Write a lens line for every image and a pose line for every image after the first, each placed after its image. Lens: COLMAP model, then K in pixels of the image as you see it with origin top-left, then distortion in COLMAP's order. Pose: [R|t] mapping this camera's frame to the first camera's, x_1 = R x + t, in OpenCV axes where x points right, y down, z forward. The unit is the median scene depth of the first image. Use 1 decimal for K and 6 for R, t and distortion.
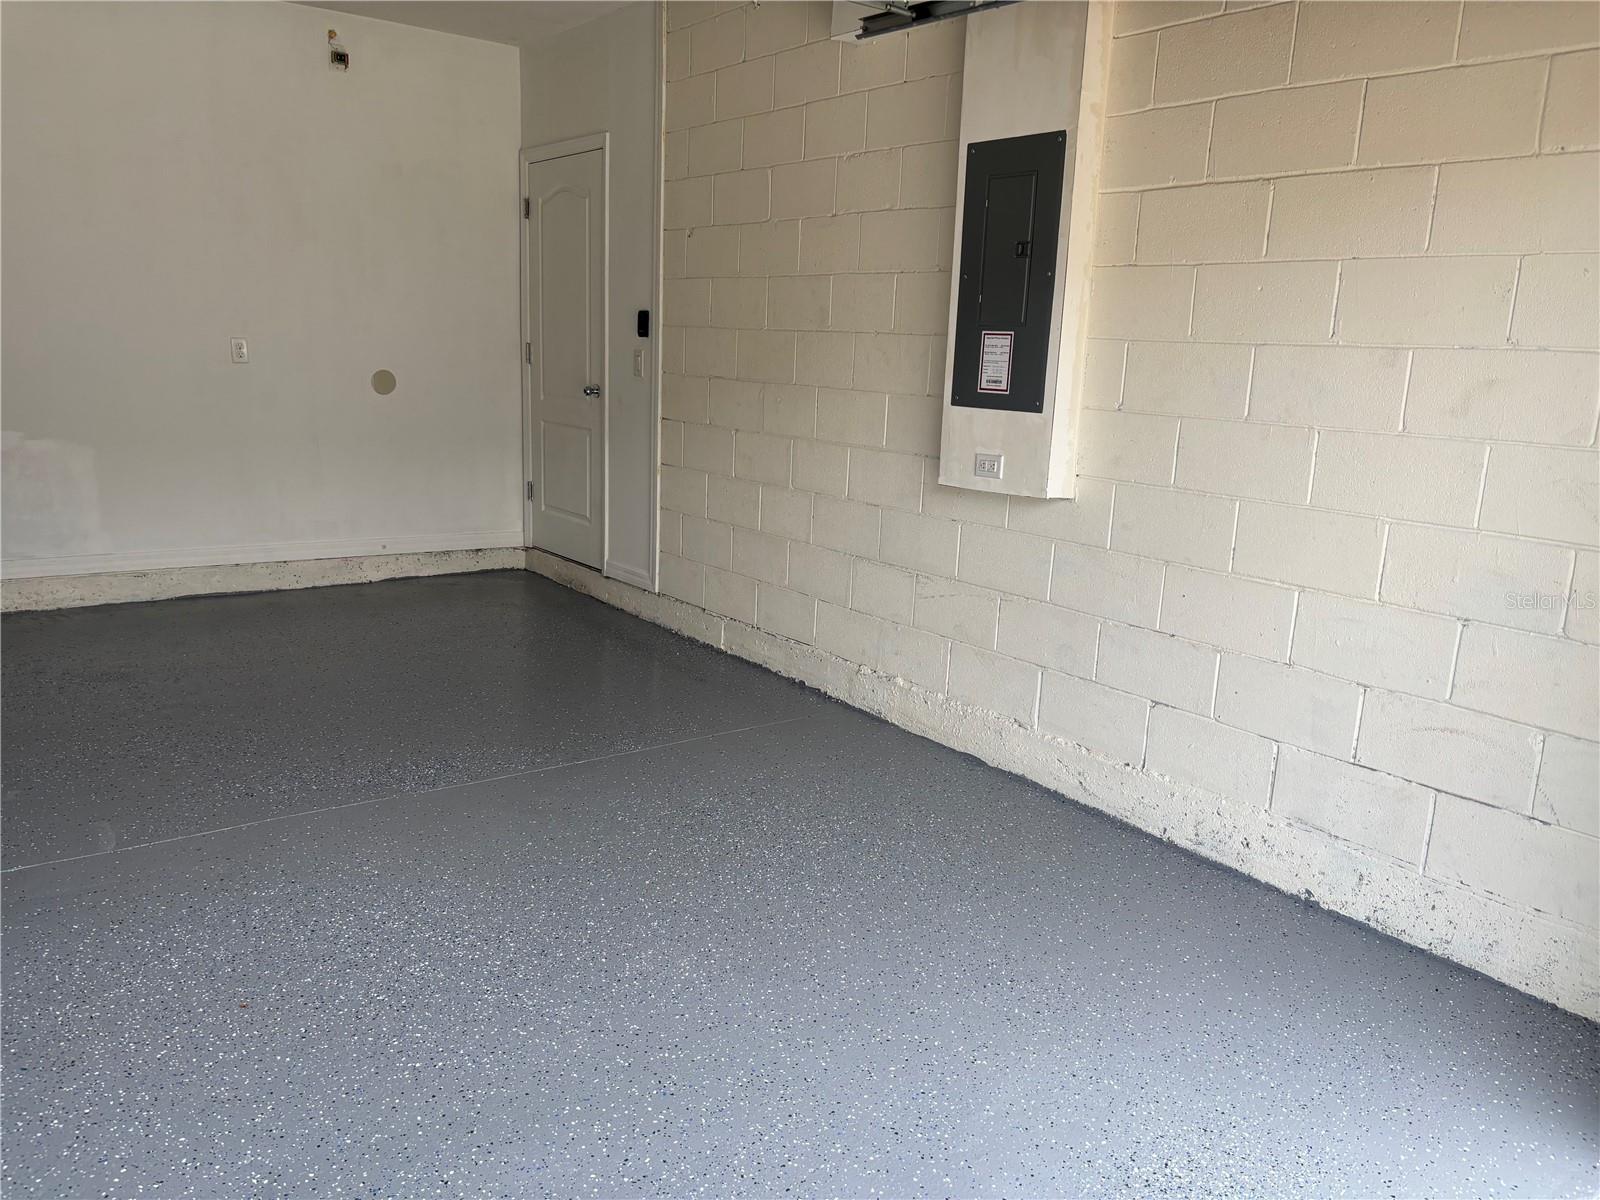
lens RADIAL K [[1216.2, 0, 811.4], [0, 1216.2, 600.0], [0, 0, 1]] dist [0.042696, -0.055694]
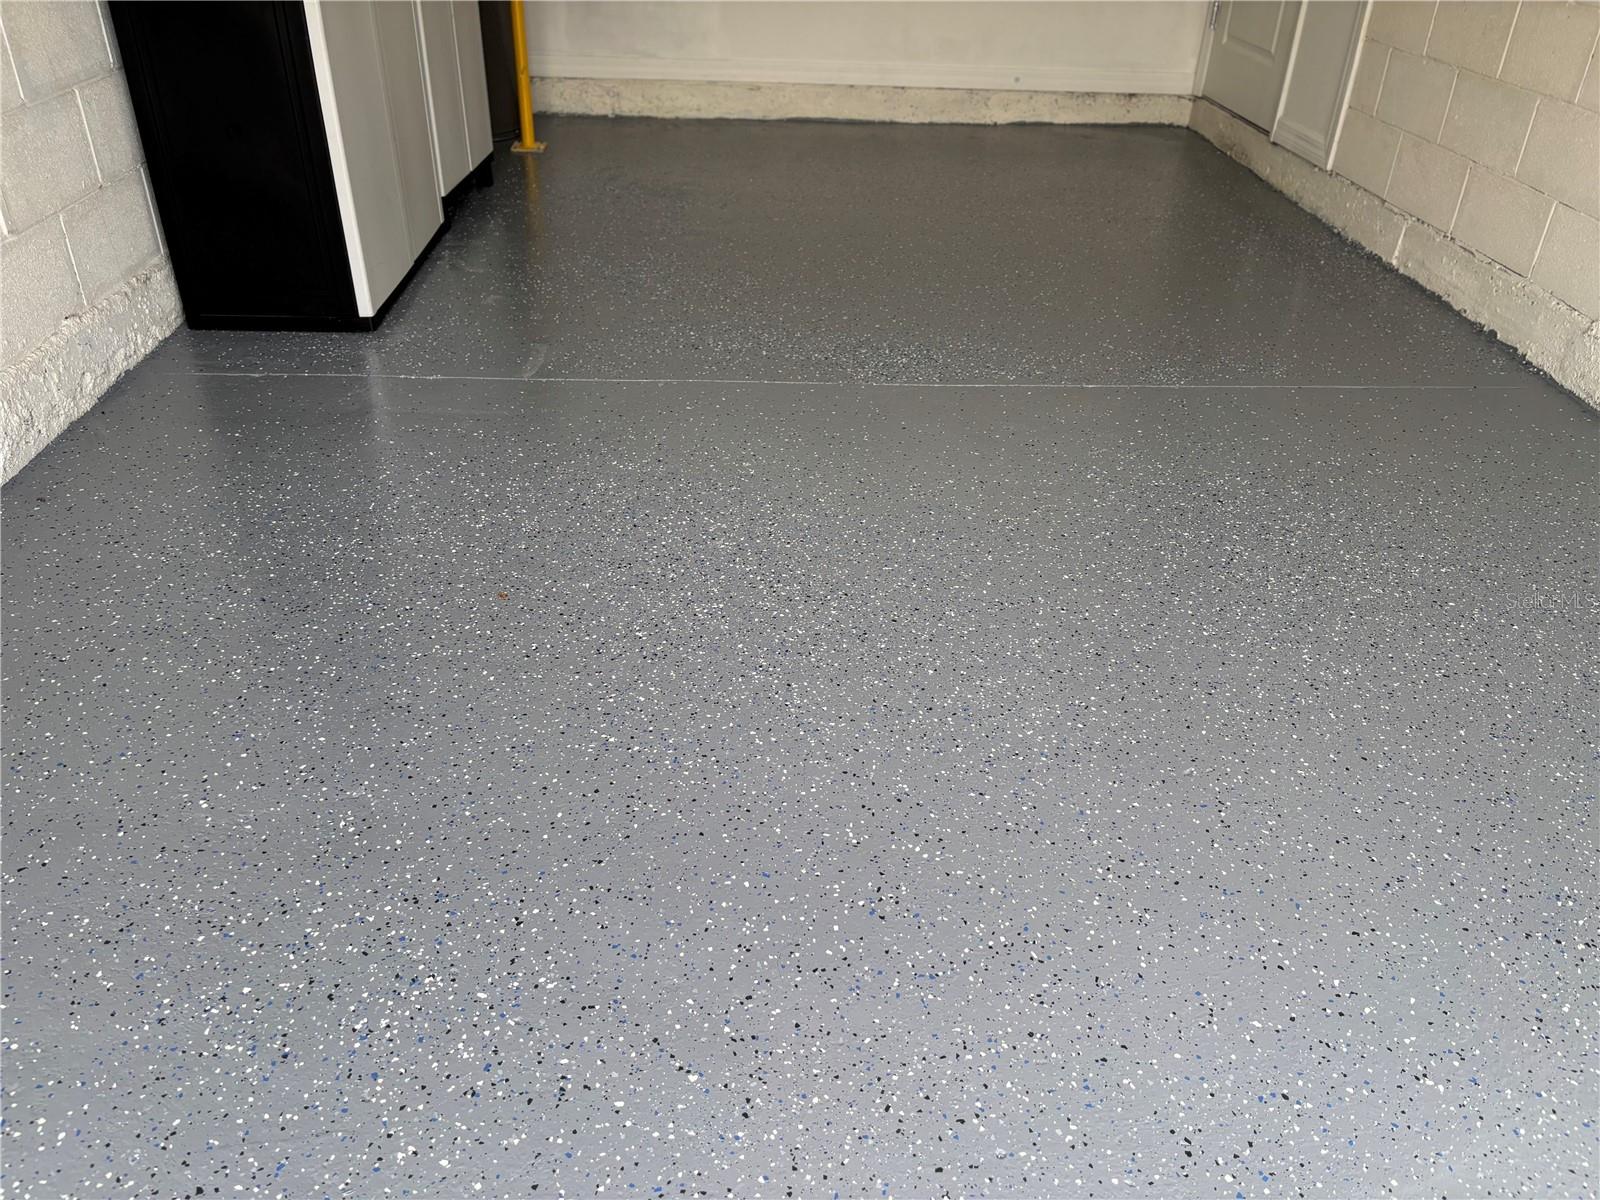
lens RADIAL K [[1216.2, 0, 800.9], [0, 1216.2, 625.8], [0, 0, 1]] dist [0.042696, -0.055694]
pose [[0.820383, 0.295107, -0.489778, 0.048975], [-0.112573, 0.923125, 0.367652, 0.010821], [0.560623, -0.246480, 0.790537, 0.199611]]
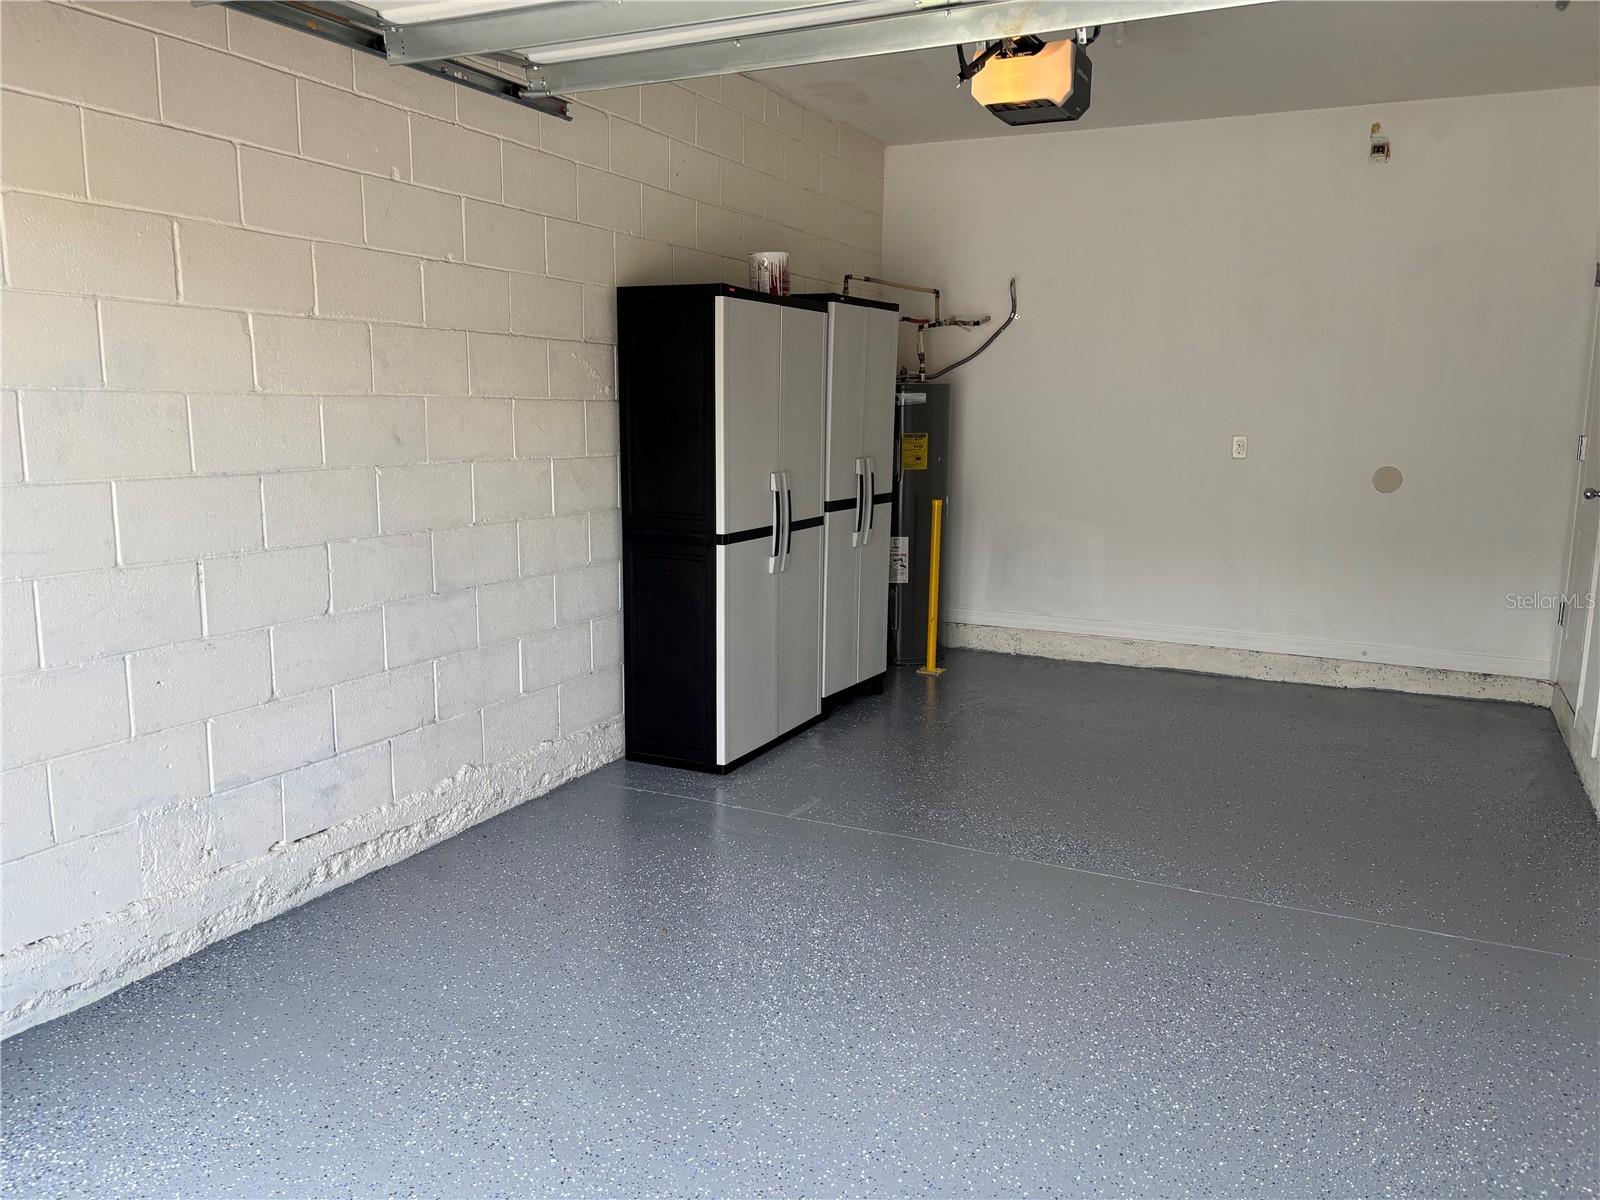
lens RADIAL K [[1216.2, 0, 784.8], [0, 1216.2, 600.3], [0, 0, 1]] dist [0.042696, -0.055694]
pose [[0.442977, 0.106971, -0.890128, 0.321496], [-0.178267, 0.983540, 0.029482, -0.036021], [0.878631, 0.145621, 0.454755, 0.201235]]
